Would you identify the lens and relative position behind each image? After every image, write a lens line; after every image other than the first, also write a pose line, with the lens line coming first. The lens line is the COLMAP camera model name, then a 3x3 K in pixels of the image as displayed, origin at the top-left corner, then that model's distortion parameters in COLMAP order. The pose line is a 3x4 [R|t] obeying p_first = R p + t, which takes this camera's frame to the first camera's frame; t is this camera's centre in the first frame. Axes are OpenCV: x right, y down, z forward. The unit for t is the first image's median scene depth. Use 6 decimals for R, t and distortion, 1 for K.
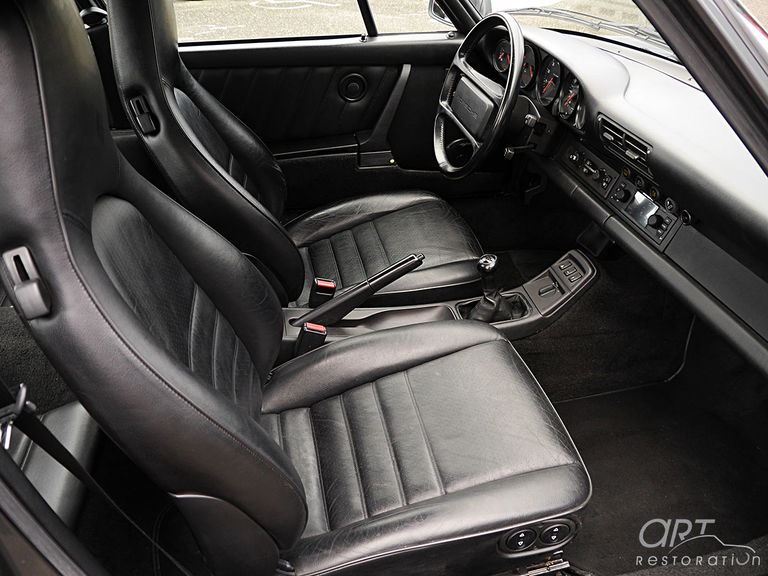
lens RADIAL K [[640.6, 0, 384.0], [0, 640.6, 288.0], [0, 0, 1]] dist [-0.020939, -0.001695]
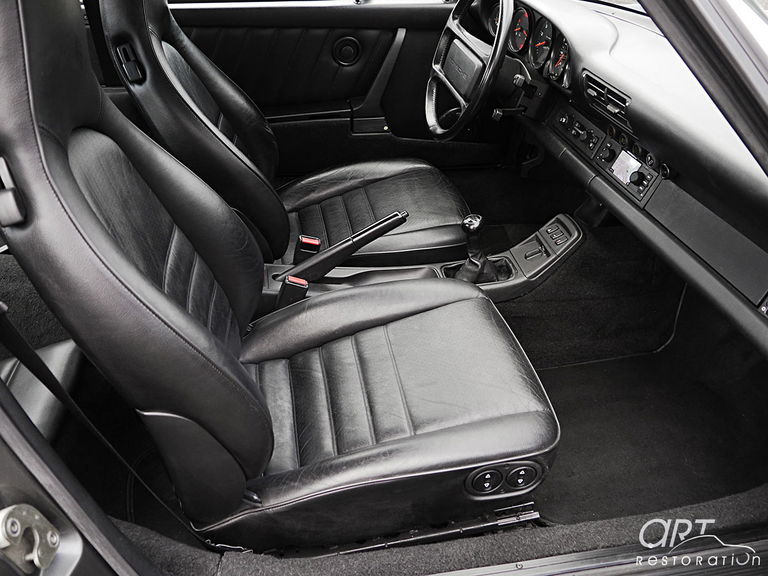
lens RADIAL K [[673.3, 0, 384.0], [0, 673.3, 288.0], [0, 0, 1]] dist [0.004646, -0.000730]
pose [[0.999570, 0.024233, -0.016539, 0.048171], [-0.024283, 0.999701, -0.002862, 0.074457], [0.016464, 0.003263, 0.999859, -0.054593]]
